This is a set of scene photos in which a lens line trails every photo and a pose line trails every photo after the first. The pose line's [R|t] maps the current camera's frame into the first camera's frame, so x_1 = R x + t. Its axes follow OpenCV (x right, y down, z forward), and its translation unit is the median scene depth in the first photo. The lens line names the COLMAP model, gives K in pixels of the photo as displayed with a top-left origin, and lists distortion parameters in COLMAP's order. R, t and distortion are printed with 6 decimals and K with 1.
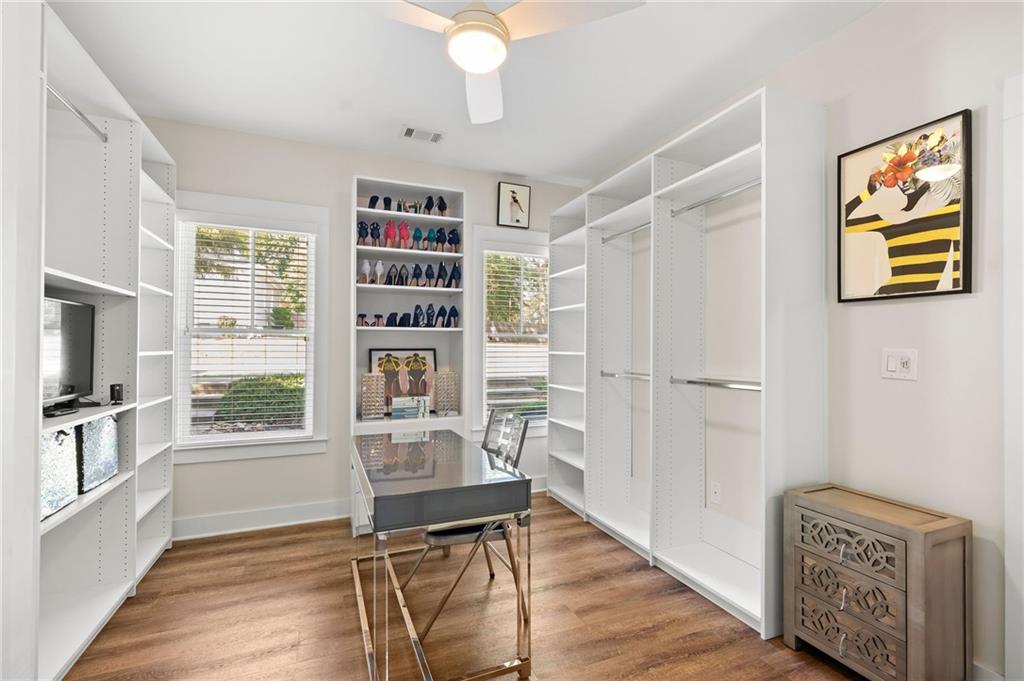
lens RADIAL K [[453.5, 0, 516.6], [0, 453.5, 343.3], [0, 0, 1]] dist [-0.001735, -0.000167]
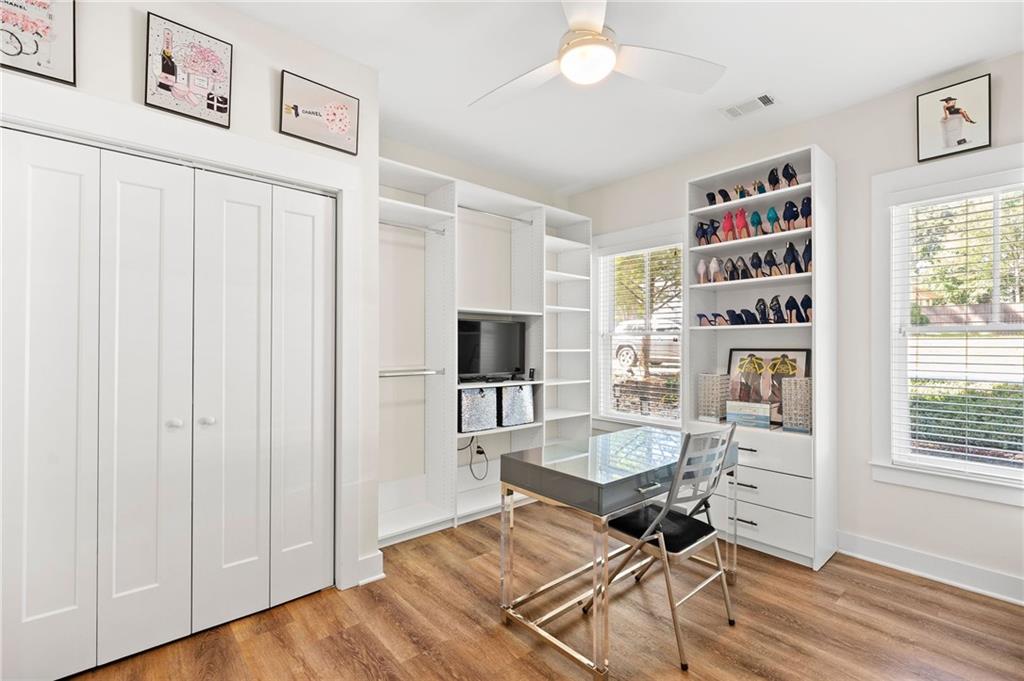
lens RADIAL K [[453.5, 0, 516.6], [0, 453.5, 343.3], [0, 0, 1]] dist [-0.001735, -0.000167]
pose [[0.319782, -0.004794, -0.947479, 0.453331], [0.005688, 0.999979, -0.003140, 0.001331], [0.947474, -0.004385, 0.319803, 0.271669]]
